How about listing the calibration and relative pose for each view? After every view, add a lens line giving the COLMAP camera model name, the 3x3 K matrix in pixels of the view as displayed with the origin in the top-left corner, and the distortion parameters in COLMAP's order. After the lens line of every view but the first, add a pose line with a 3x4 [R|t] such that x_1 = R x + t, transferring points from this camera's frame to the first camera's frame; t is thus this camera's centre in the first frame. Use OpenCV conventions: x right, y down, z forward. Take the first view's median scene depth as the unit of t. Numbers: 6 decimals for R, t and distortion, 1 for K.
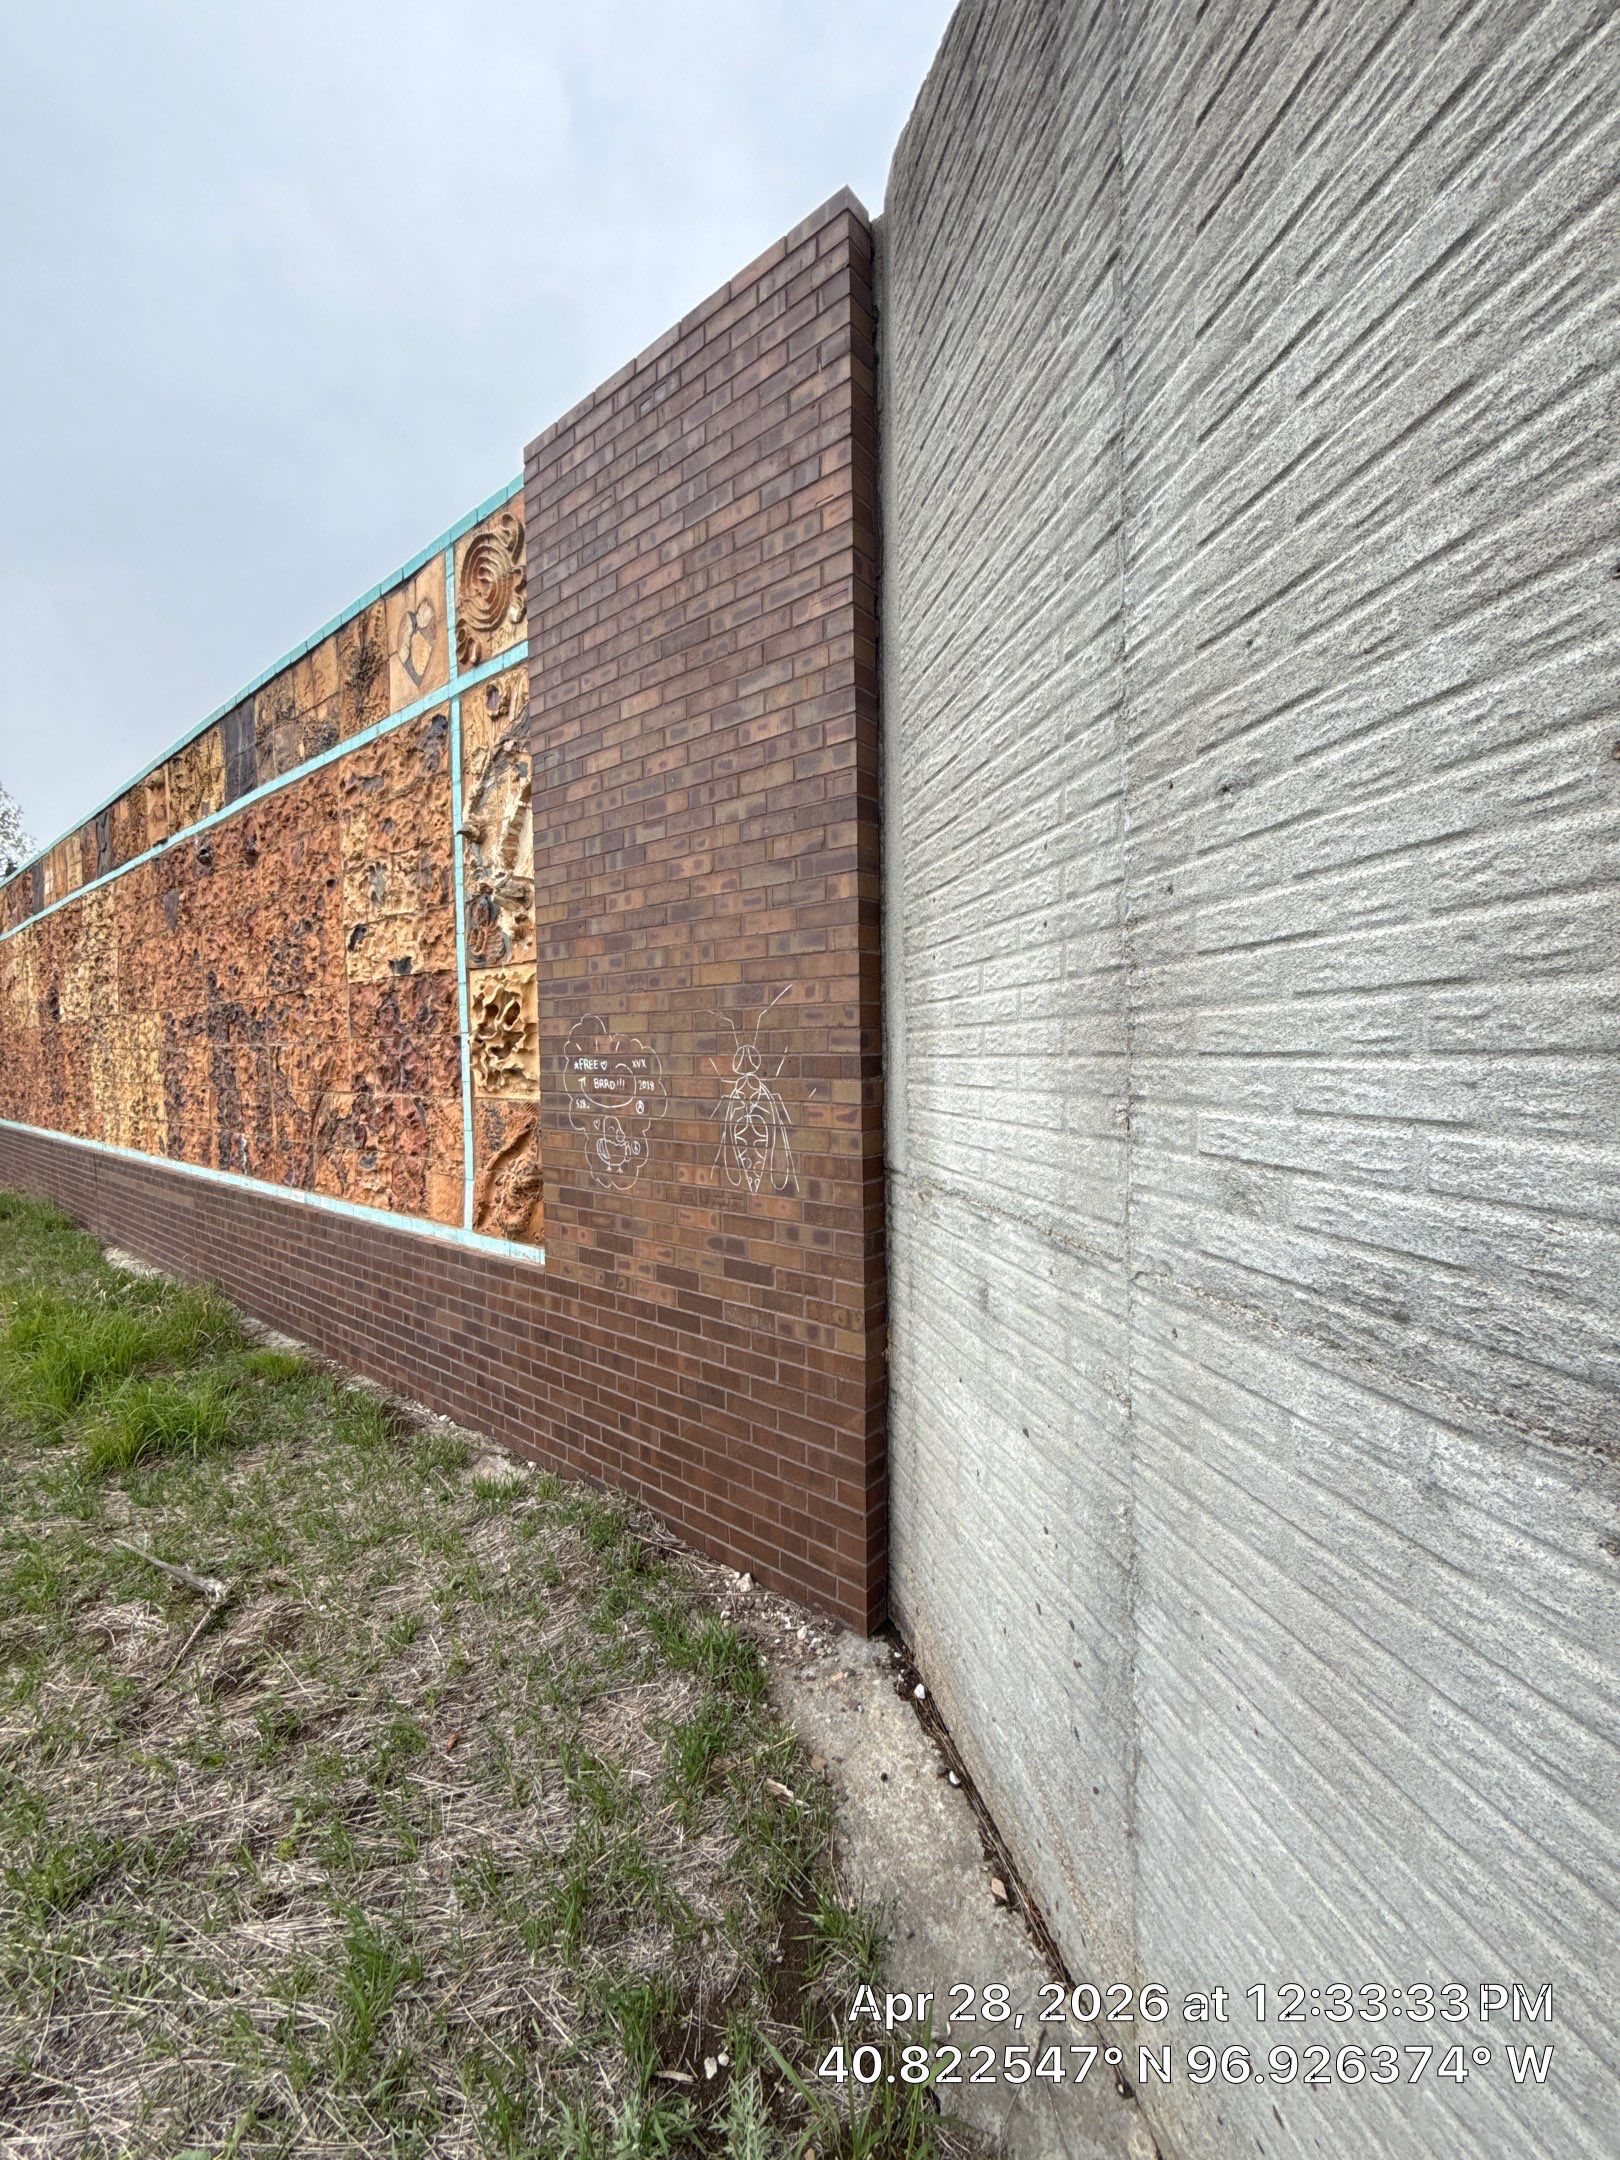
lens RADIAL K [[865.8, 0, 812.7], [0, 865.8, 1087.7], [0, 0, 1]] dist [0.000305, -0.000239]
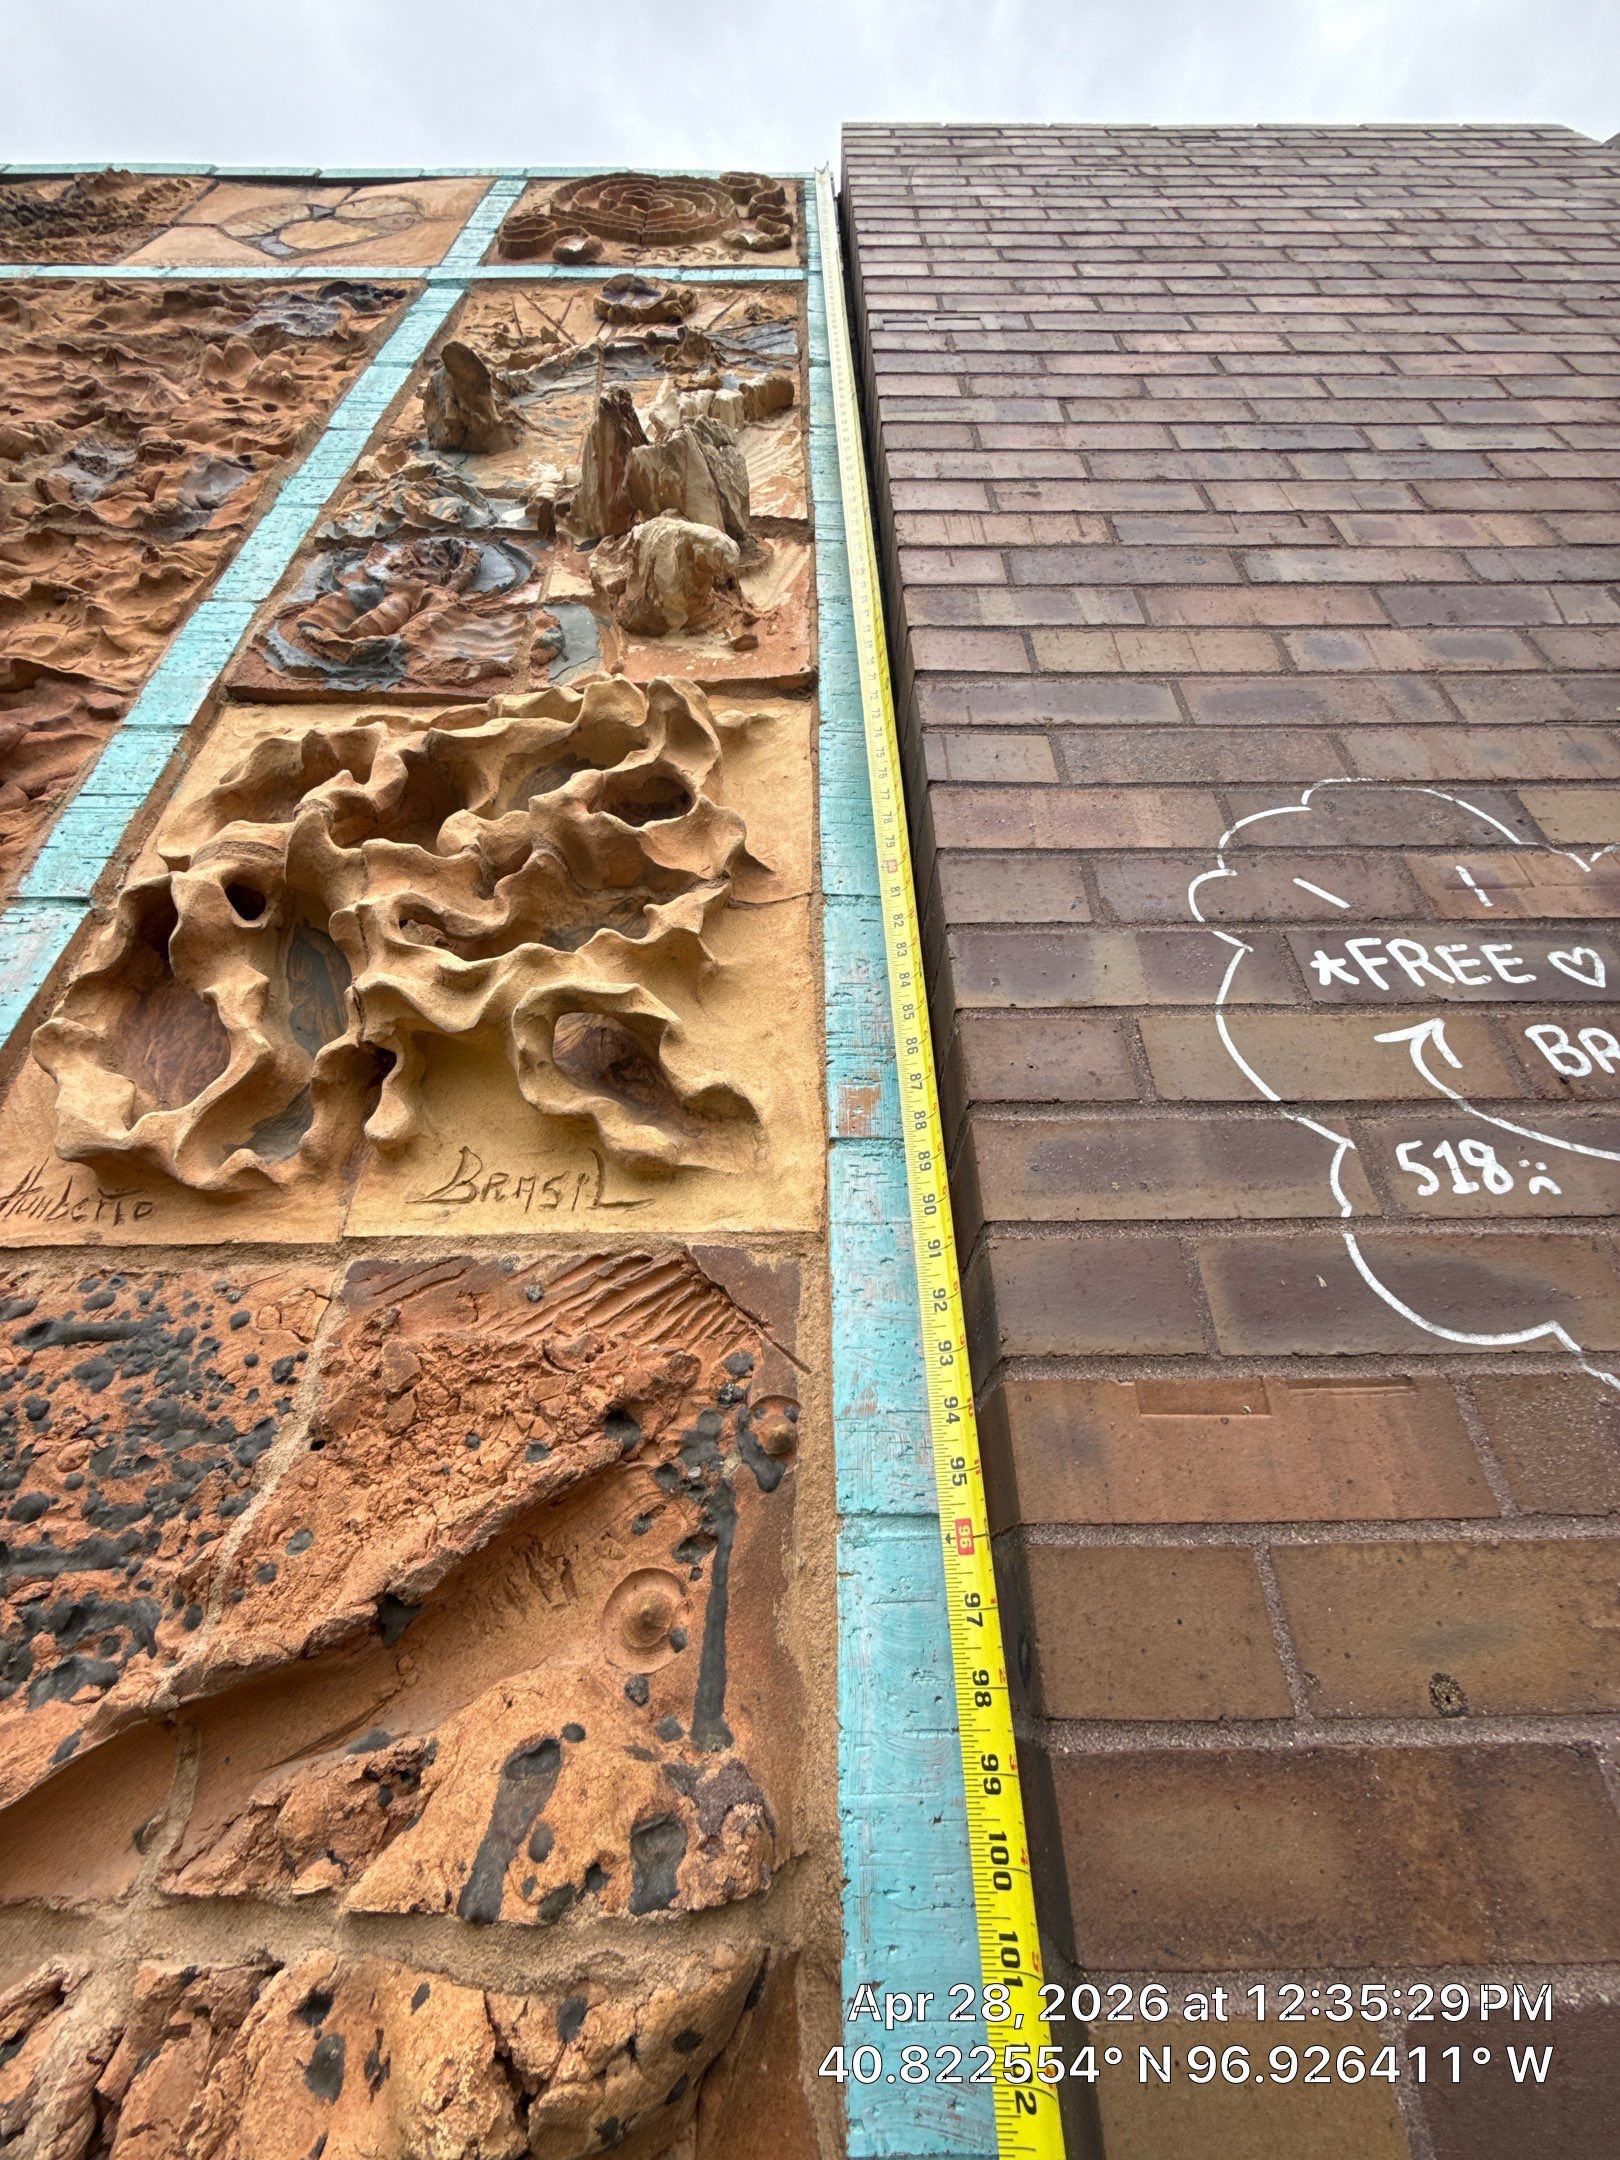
lens RADIAL K [[861.8, 0, 810.0], [0, 861.8, 1080.0], [0, 0, 1]] dist [0.001315, -0.000368]
pose [[0.769578, 0.351942, 0.532810, -0.372119], [0.029658, 0.813802, -0.580386, 0.075728], [-0.637864, 0.462454, 0.615846, 0.828023]]
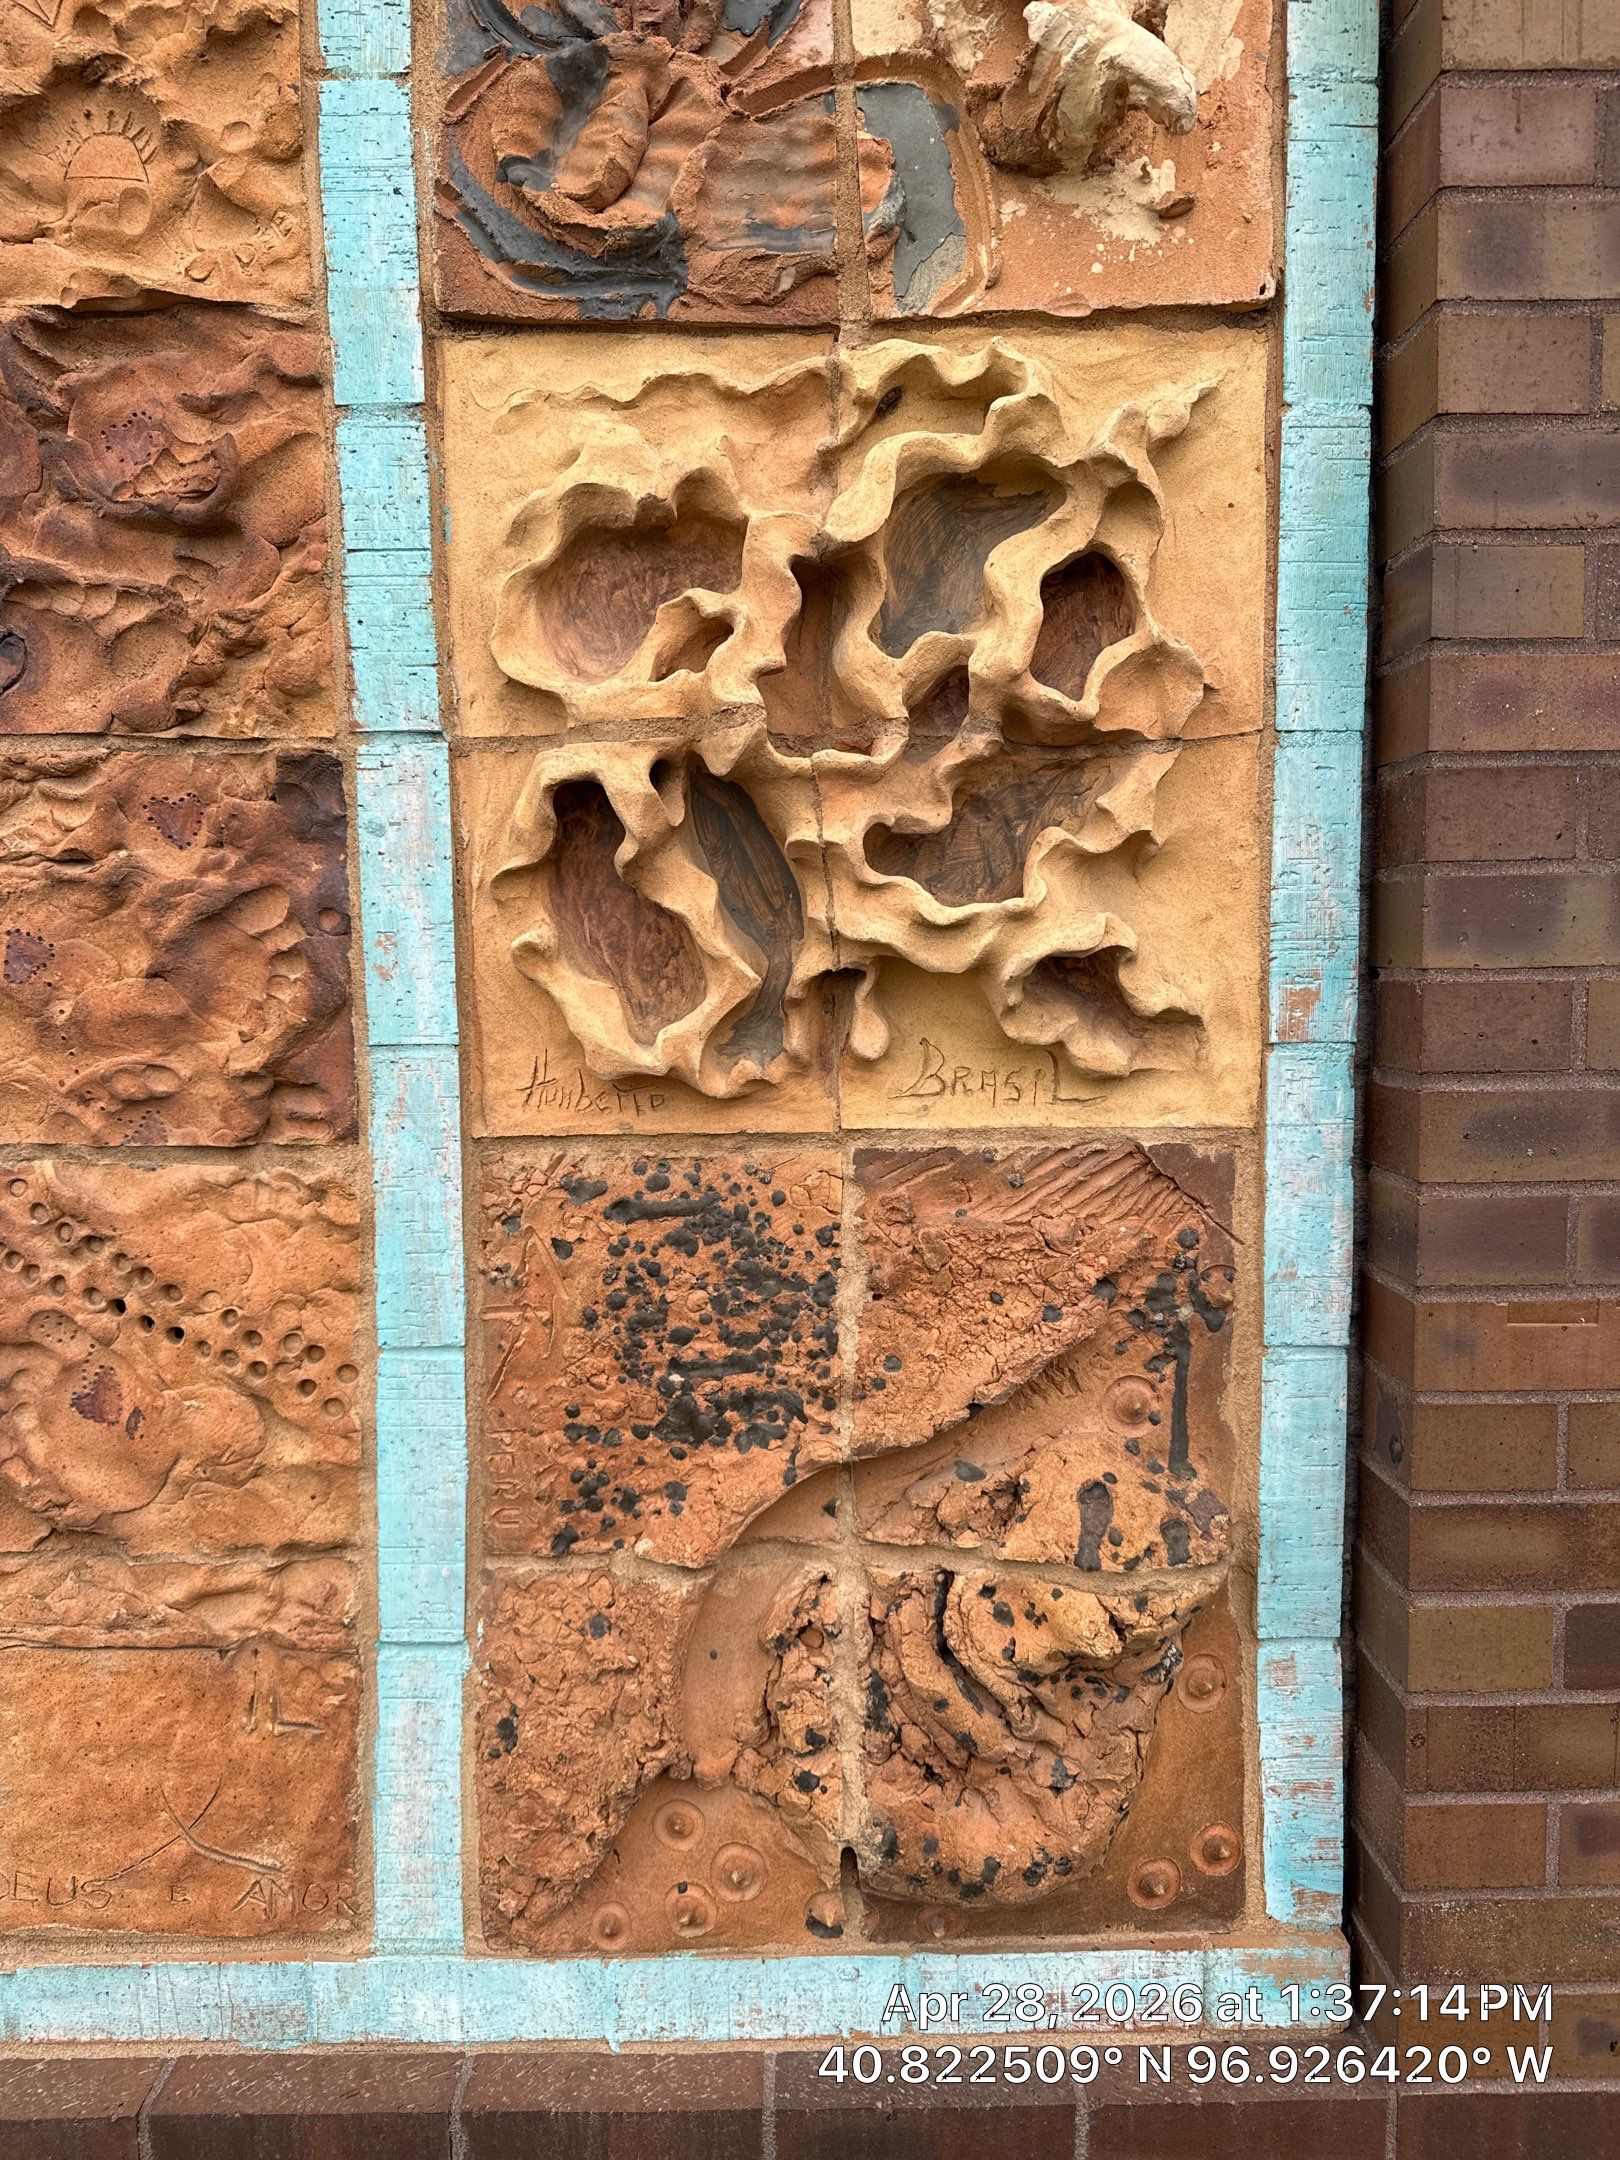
lens RADIAL K [[1526.5, 0, 812.0], [0, 1526.5, 1071.9], [0, 0, 1]] dist [0.170500, -0.347973]
pose [[0.770948, -0.046012, 0.635233, -0.539190], [0.030652, 0.998912, 0.035154, -0.009967], [-0.636160, -0.007631, 0.771520, 0.751747]]
